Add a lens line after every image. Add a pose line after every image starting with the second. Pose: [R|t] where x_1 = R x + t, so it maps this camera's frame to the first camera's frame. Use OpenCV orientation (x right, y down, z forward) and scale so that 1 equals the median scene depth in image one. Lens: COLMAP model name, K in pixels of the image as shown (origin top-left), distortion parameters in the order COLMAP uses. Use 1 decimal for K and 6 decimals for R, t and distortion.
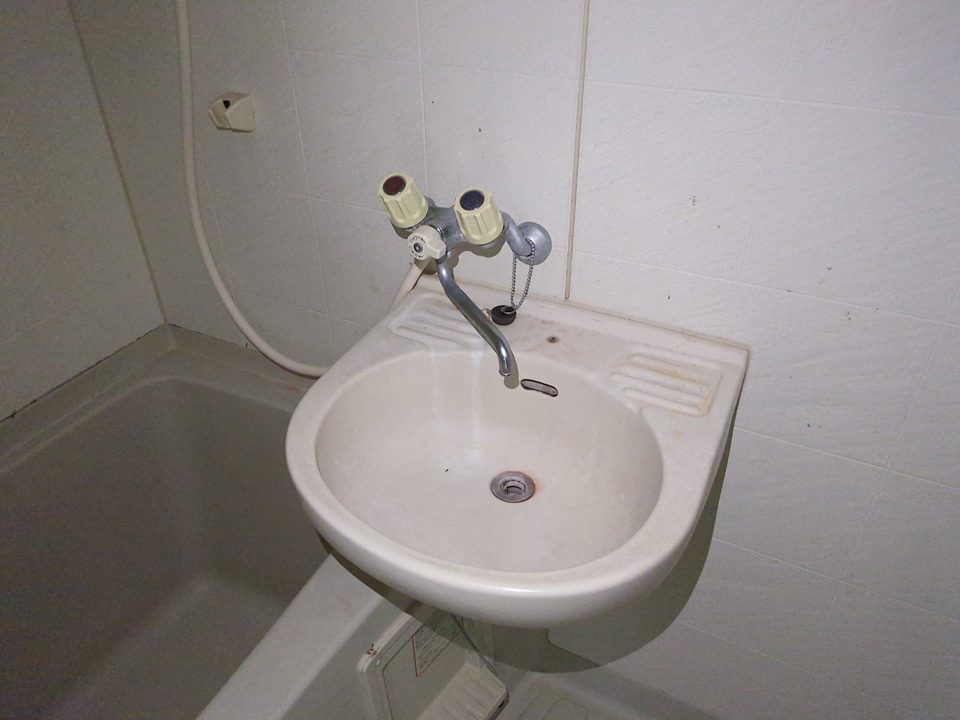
lens RADIAL K [[735.7, 0, 478.3], [0, 735.7, 355.2], [0, 0, 1]] dist [0.010349, -0.009790]
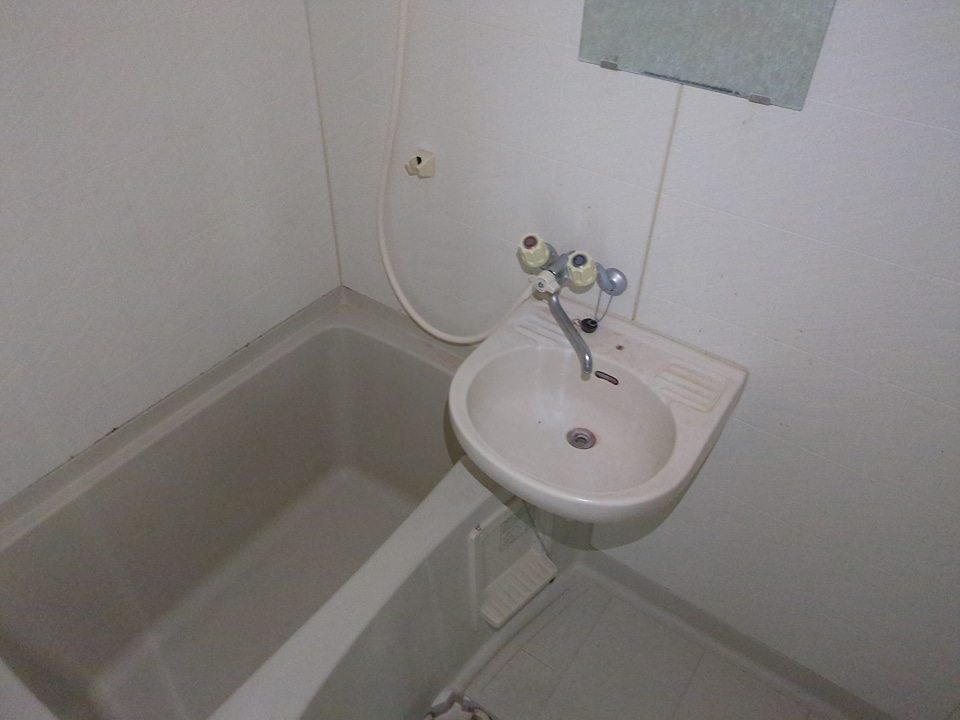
lens RADIAL K [[735.7, 0, 472.8], [0, 735.7, 362.9], [0, 0, 1]] dist [0.010349, -0.009790]
pose [[0.988781, 0.117933, -0.091675, -0.055709], [-0.106647, 0.987084, 0.119543, -0.138936], [0.104589, -0.108425, 0.988587, -0.538640]]
